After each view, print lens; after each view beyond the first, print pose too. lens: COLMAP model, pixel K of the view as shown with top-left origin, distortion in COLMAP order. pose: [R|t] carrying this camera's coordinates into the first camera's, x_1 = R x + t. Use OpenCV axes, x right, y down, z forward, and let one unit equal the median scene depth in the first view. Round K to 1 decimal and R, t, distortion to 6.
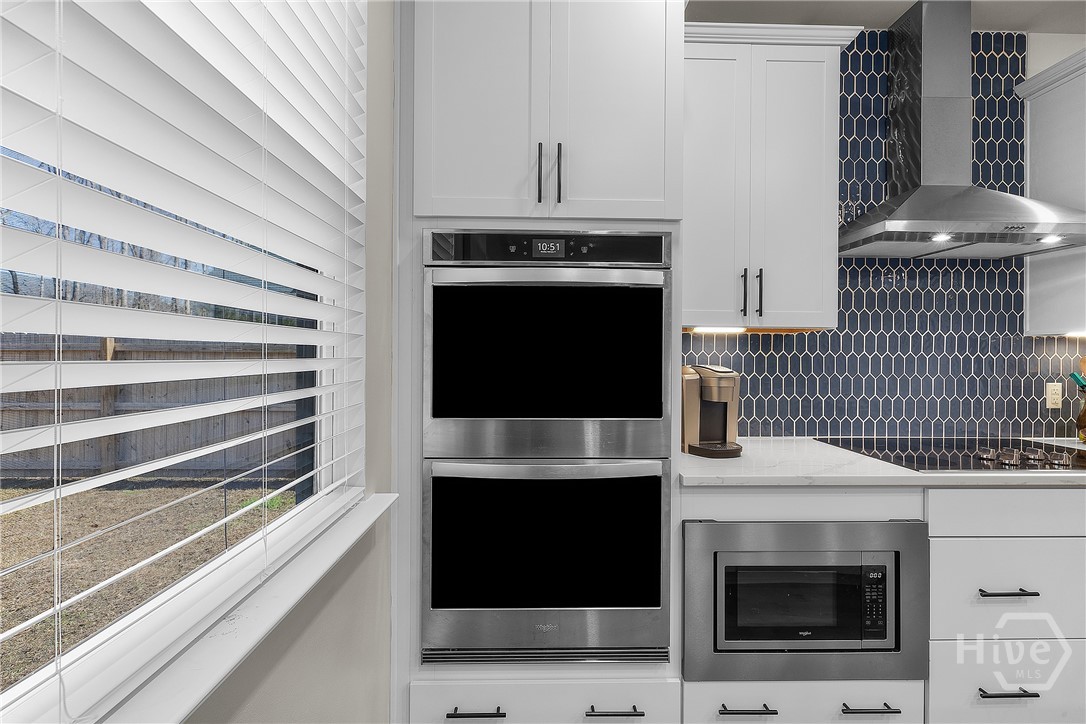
lens RADIAL K [[422.5, 0, 545.7], [0, 422.5, 357.6], [0, 0, 1]] dist [-0.008801, 0.000149]
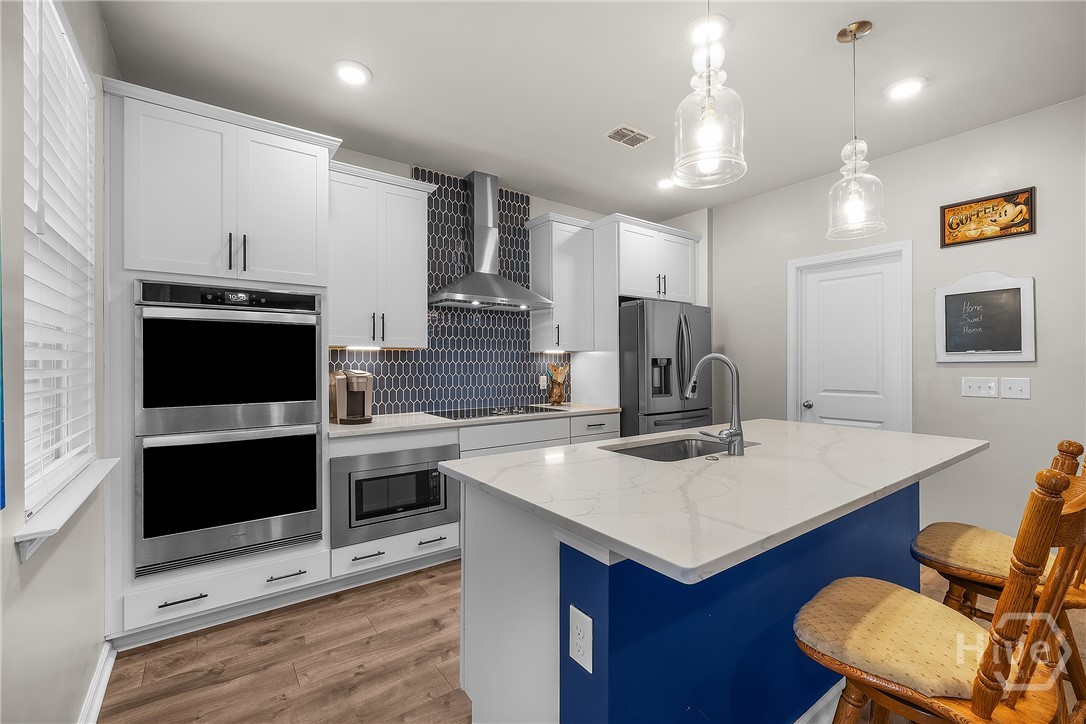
lens RADIAL K [[456.2, 0, 540.4], [0, 456.2, 361.8], [0, 0, 1]] dist [-0.000074, -0.001068]
pose [[0.810642, -0.006792, 0.585503, -0.072560], [0.011551, 0.999924, -0.004393, 0.002977], [-0.585428, 0.010325, 0.810659, -1.033677]]
